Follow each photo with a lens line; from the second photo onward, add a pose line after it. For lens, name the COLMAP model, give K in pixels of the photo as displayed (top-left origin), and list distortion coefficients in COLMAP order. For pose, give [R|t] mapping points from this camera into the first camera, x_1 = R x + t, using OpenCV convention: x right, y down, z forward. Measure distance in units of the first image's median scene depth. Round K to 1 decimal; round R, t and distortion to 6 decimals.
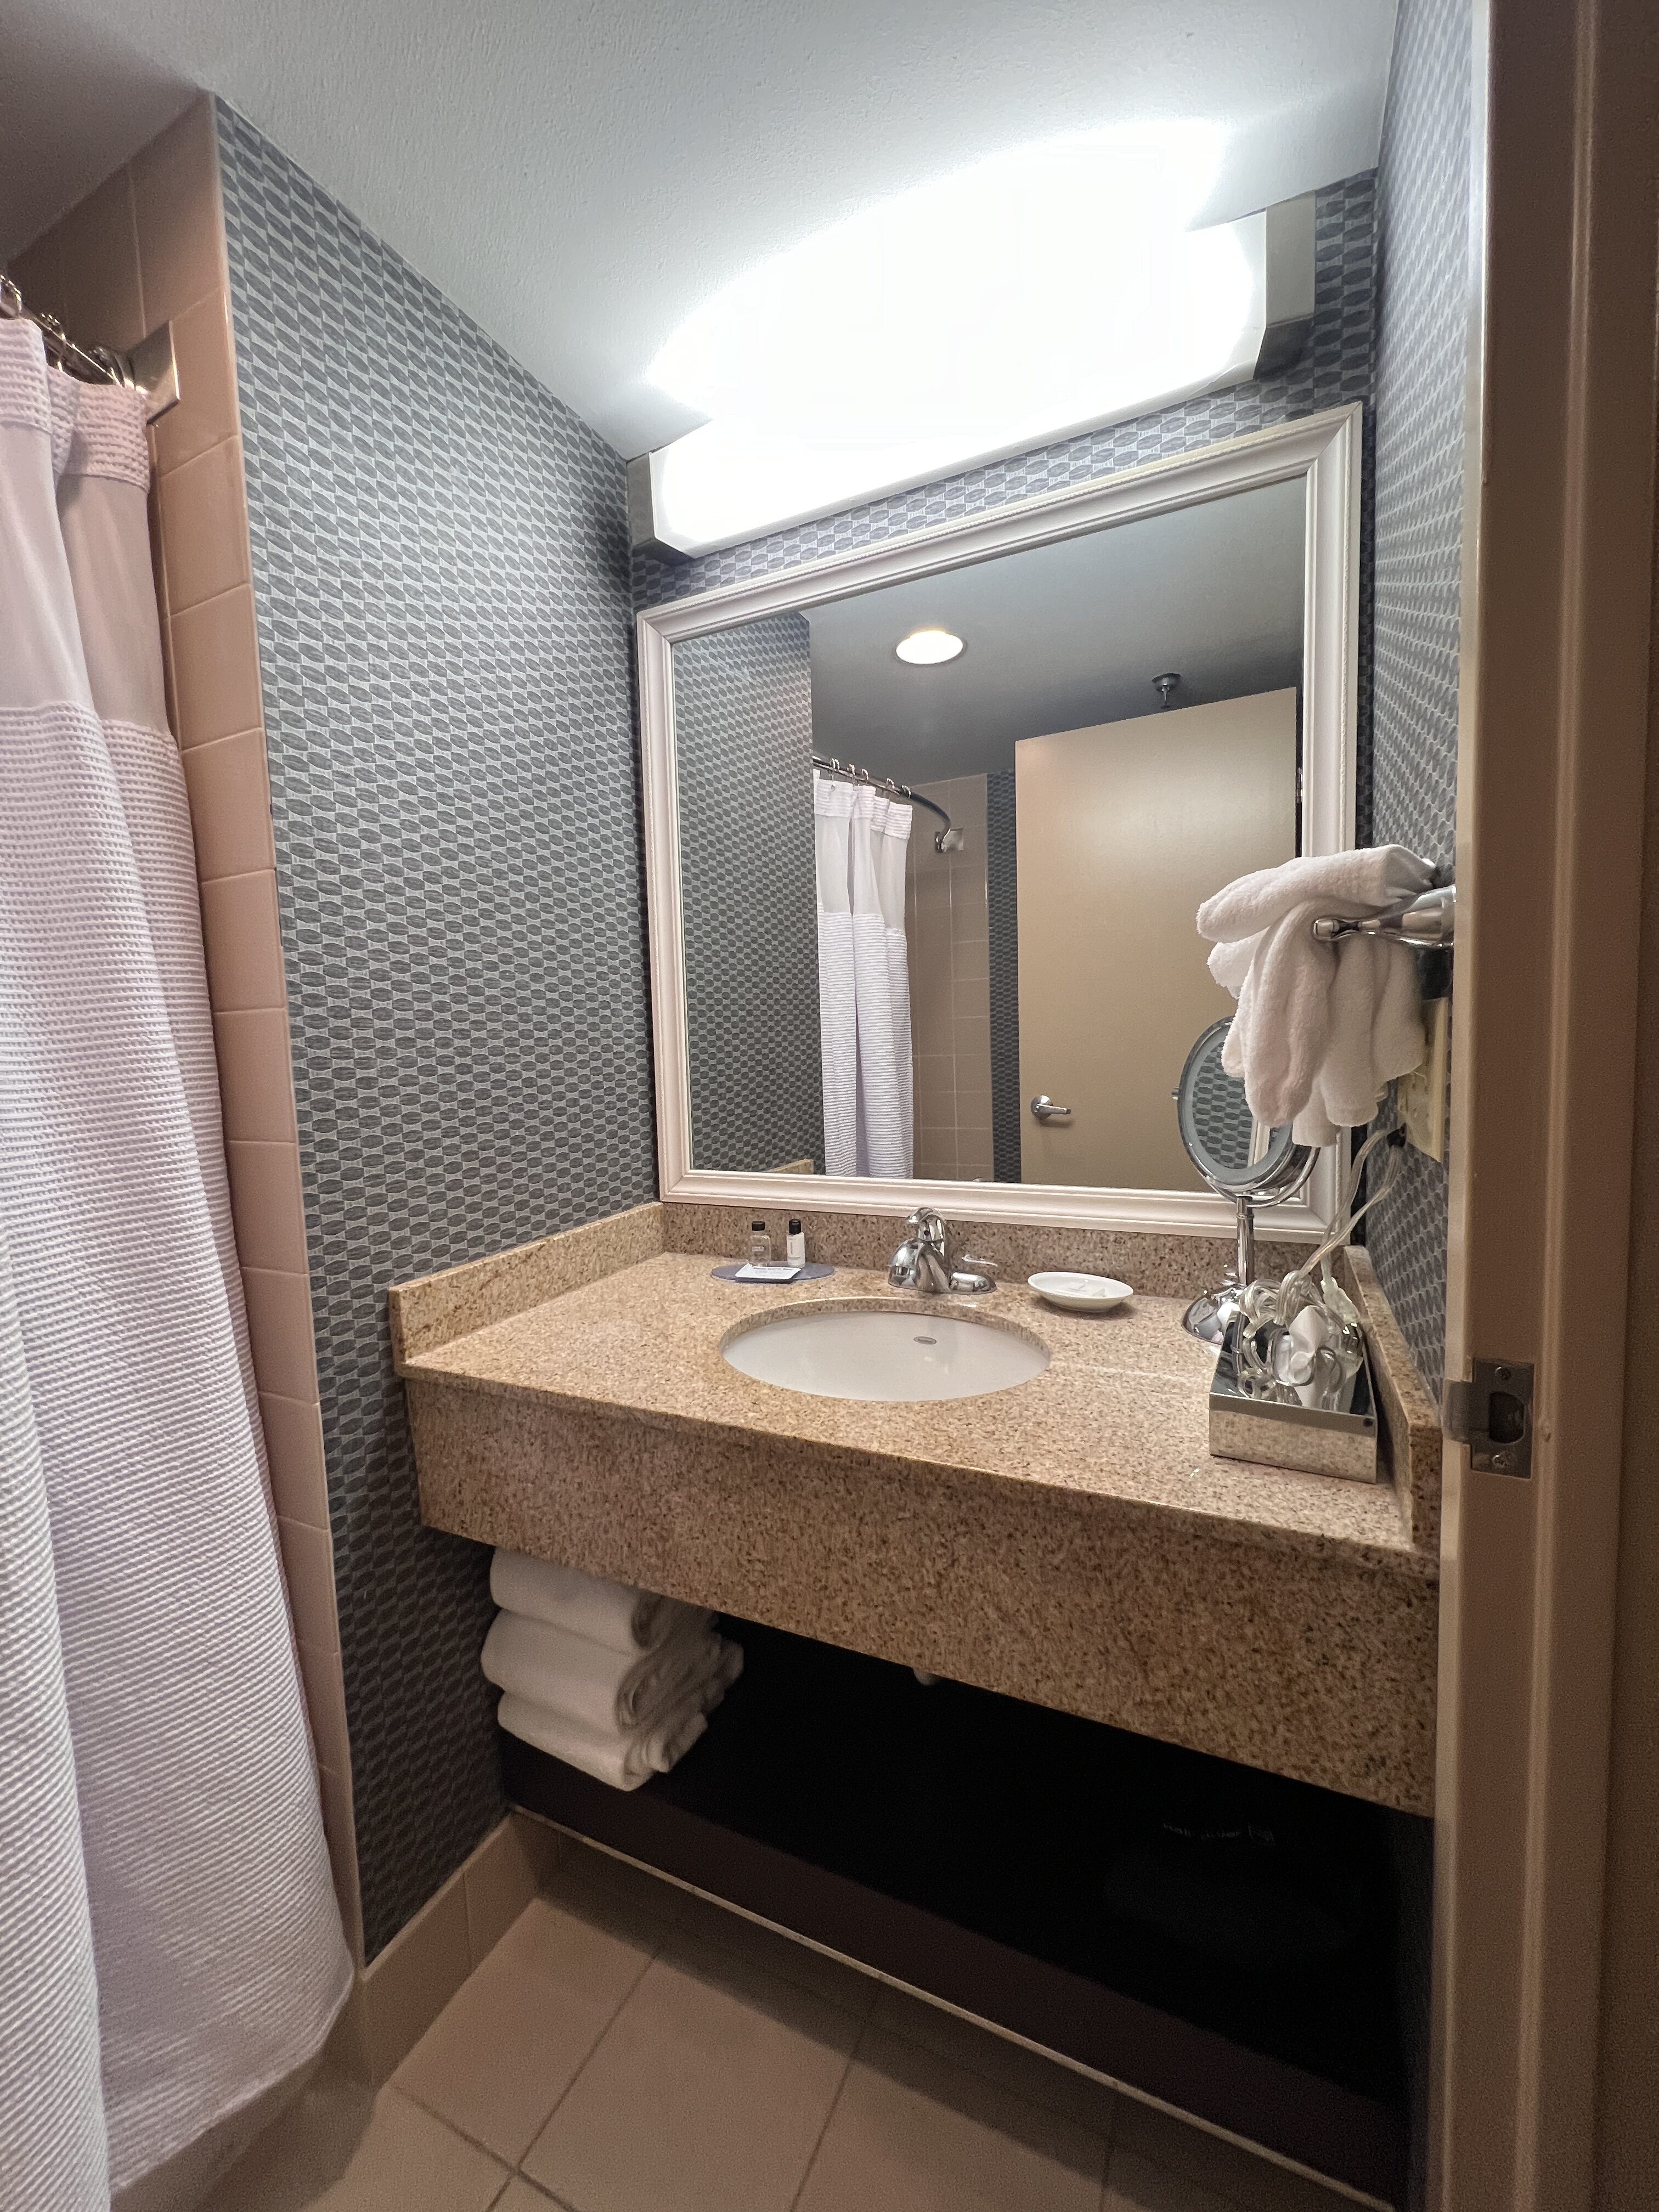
lens RADIAL K [[889.6, 0, 822.9], [0, 889.6, 1098.5], [0, 0, 1]] dist [-0.008788, 0.000482]
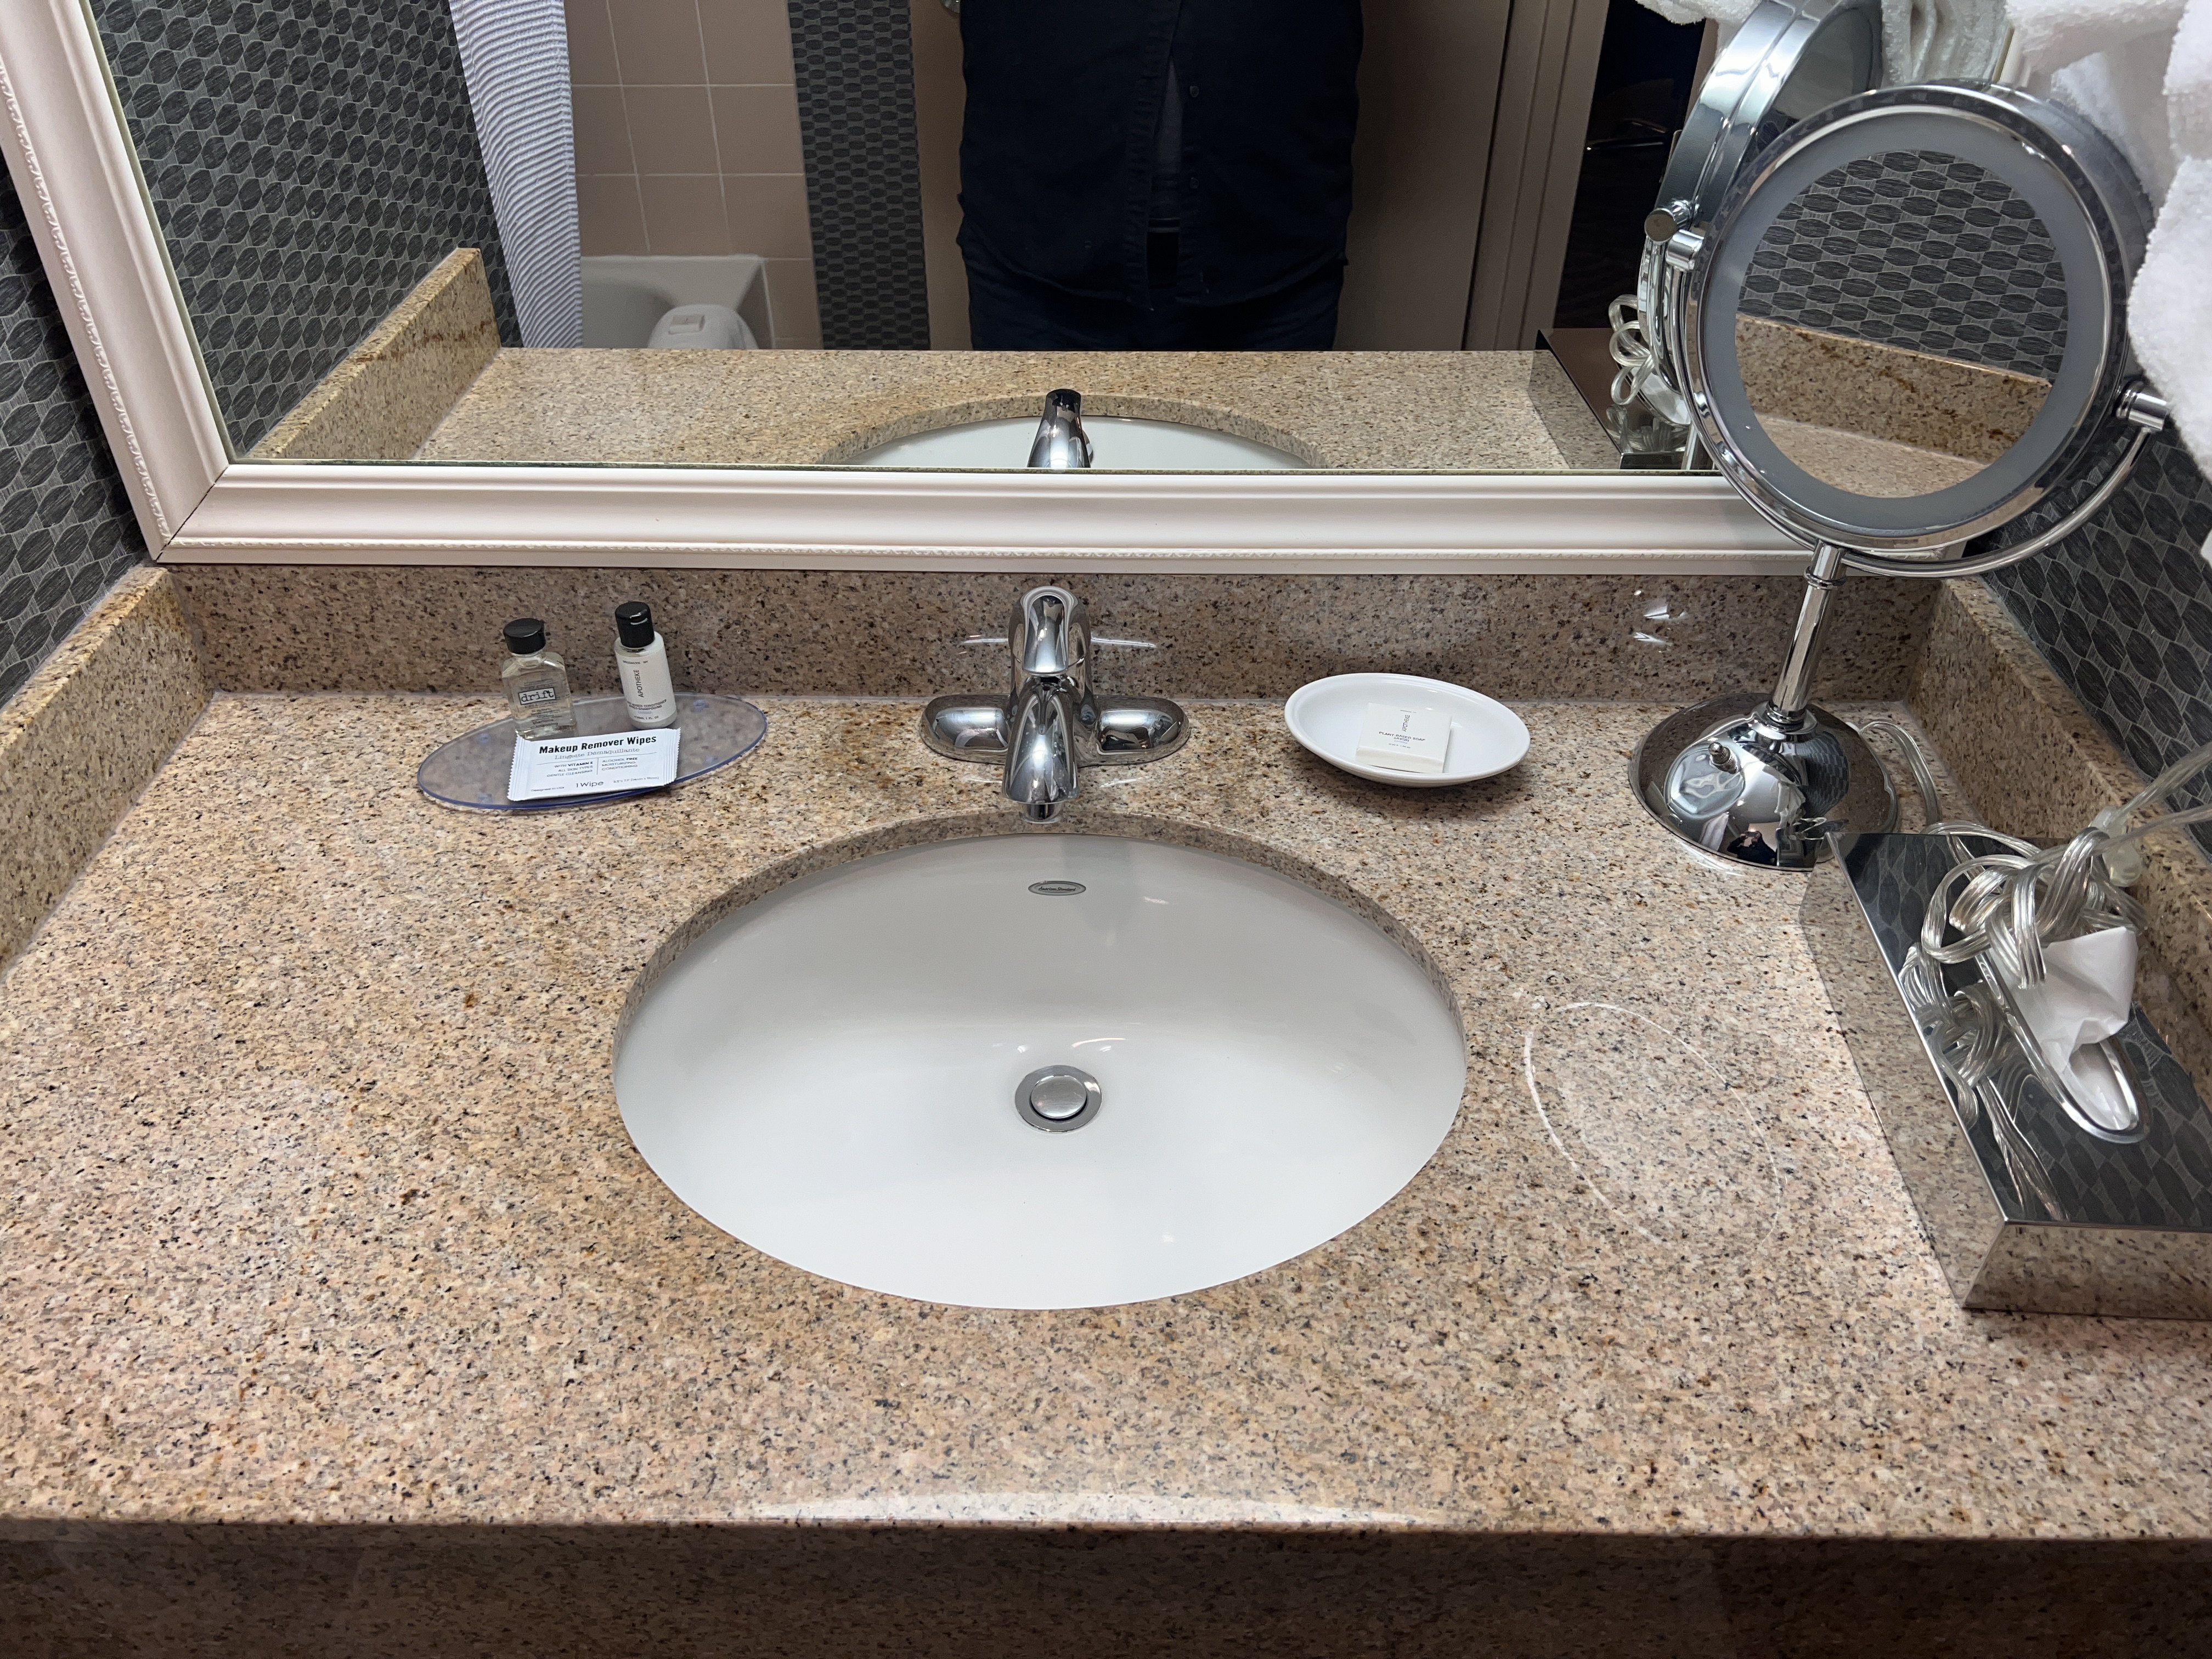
lens RADIAL K [[1665.1, 0, 1111.0], [0, 1665.1, 826.9], [0, 0, 1]] dist [0.044320, -0.049195]
pose [[0.902498, -0.235095, 0.360872, -0.127764], [0.003285, 0.841616, 0.540066, -0.163700], [-0.430682, -0.486223, 0.760329, 0.367702]]
